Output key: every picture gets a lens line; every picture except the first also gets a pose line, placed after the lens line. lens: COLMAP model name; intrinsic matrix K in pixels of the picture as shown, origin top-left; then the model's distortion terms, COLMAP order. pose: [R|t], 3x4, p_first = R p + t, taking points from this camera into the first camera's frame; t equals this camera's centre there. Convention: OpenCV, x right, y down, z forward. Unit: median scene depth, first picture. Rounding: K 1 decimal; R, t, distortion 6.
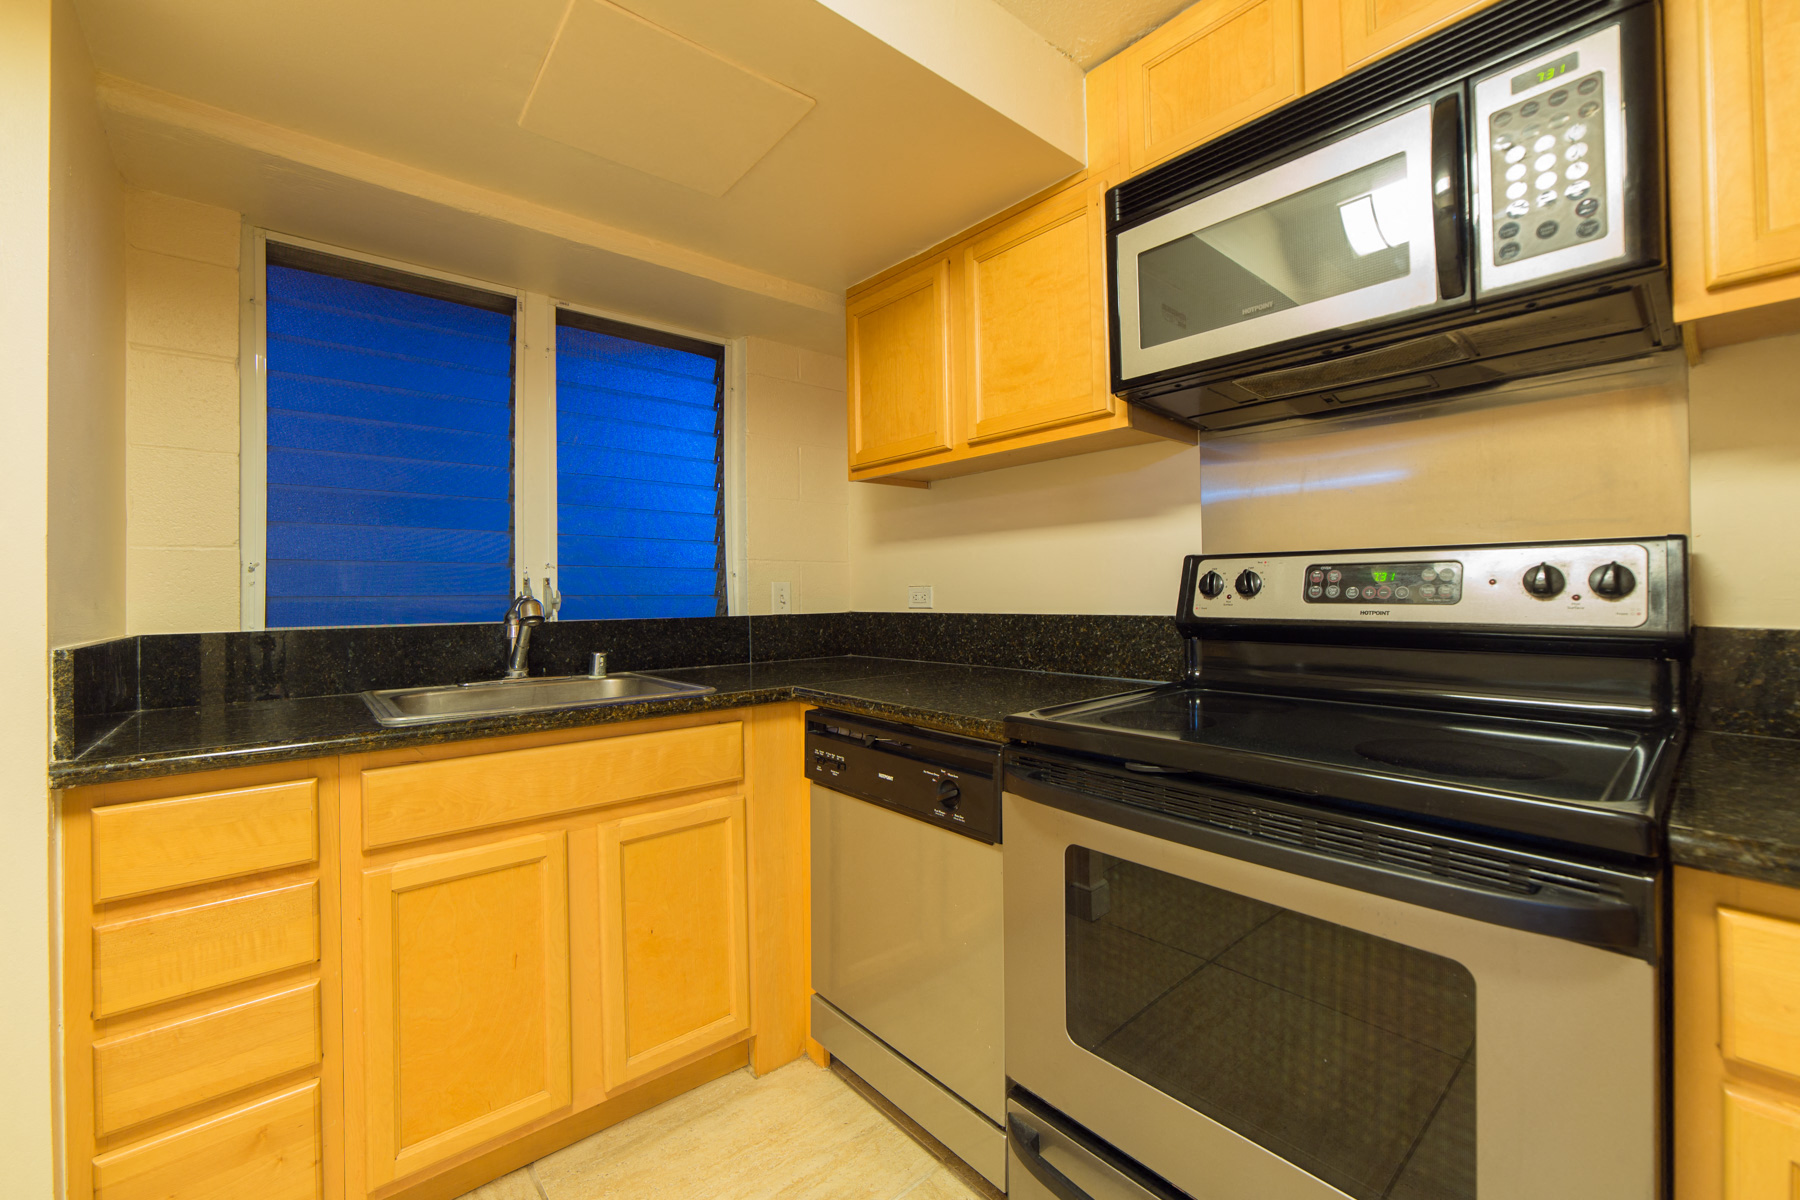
lens RADIAL K [[727.6, 0, 899.0], [0, 727.6, 588.2], [0, 0, 1]] dist [-0.017884, 0.004036]
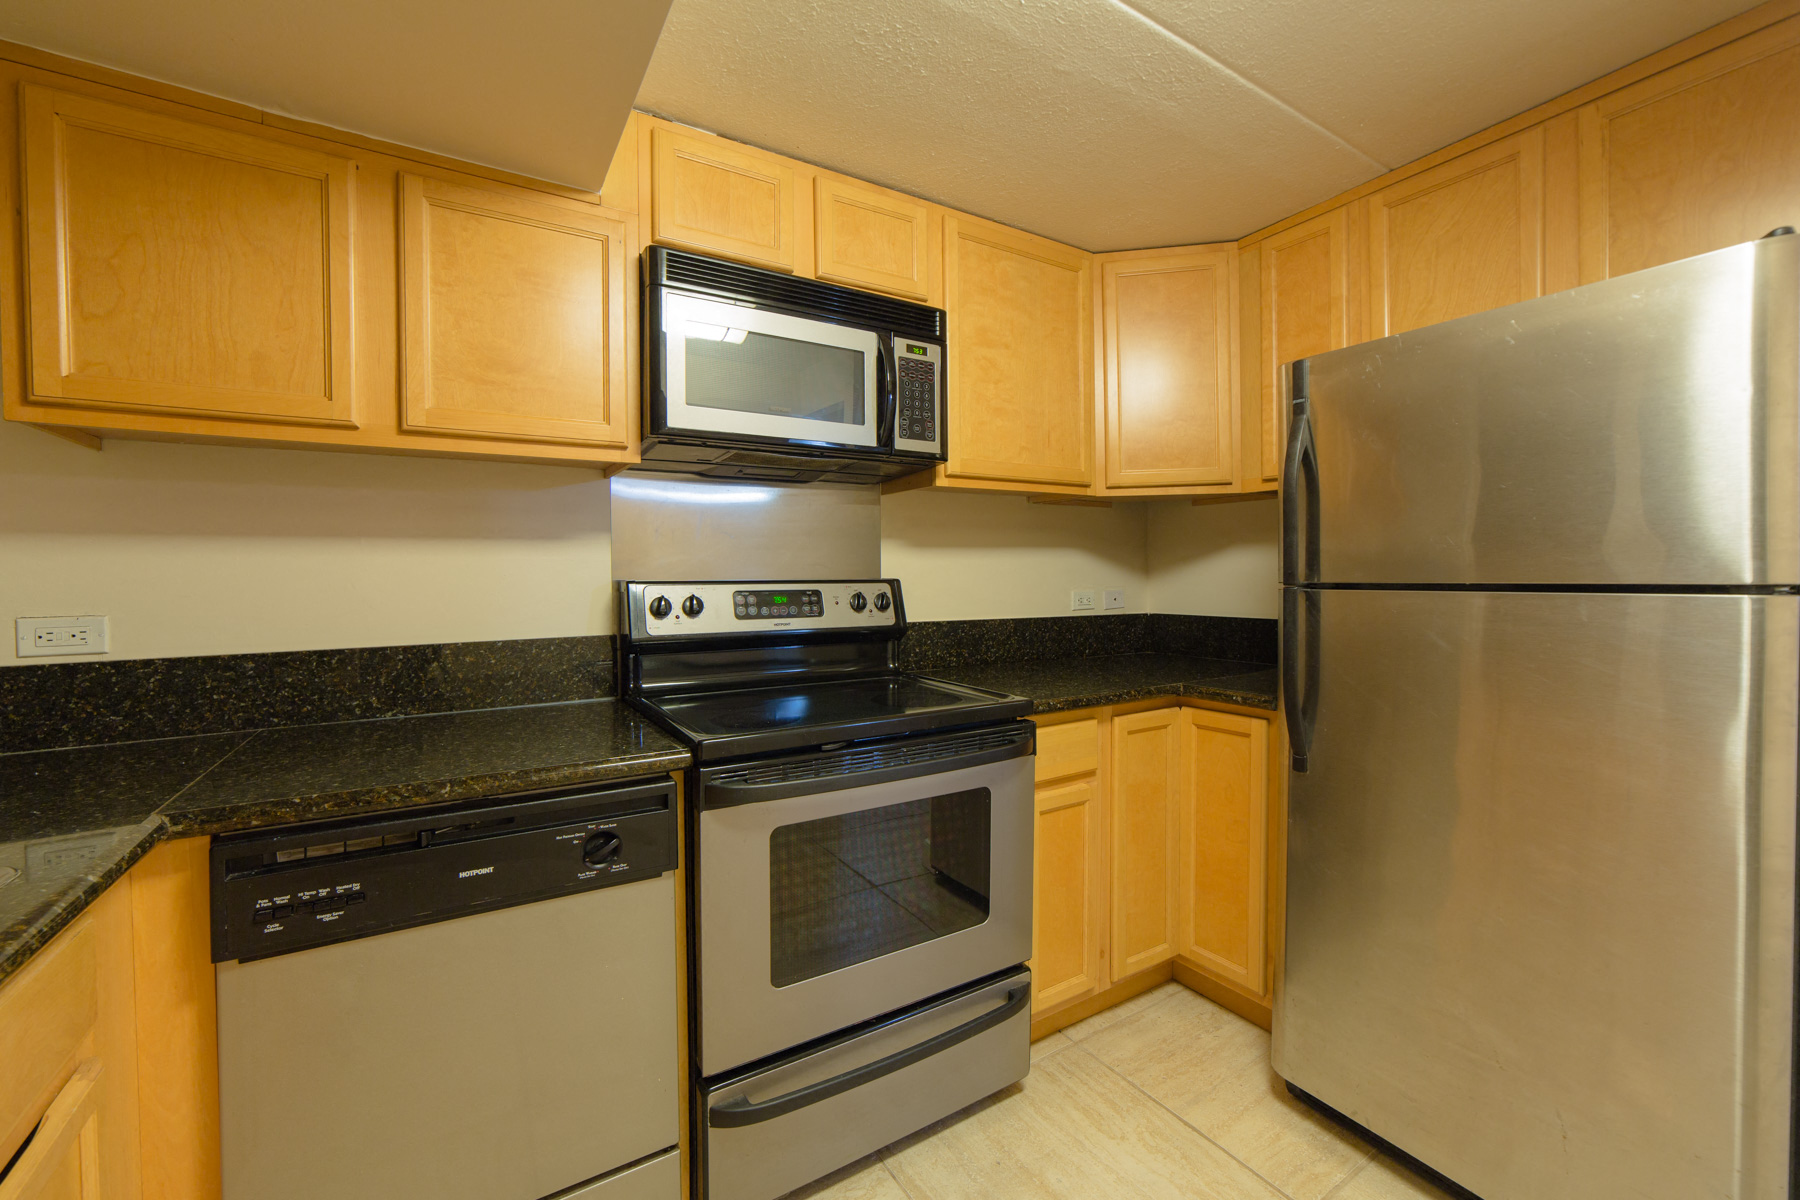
lens RADIAL K [[727.6, 0, 896.7], [0, 727.6, 595.5], [0, 0, 1]] dist [-0.017884, 0.004036]
pose [[0.174550, -0.013230, 0.984559, -0.704607], [0.005786, 0.999906, 0.012411, -0.038626], [-0.984631, 0.003530, 0.174610, 0.448290]]
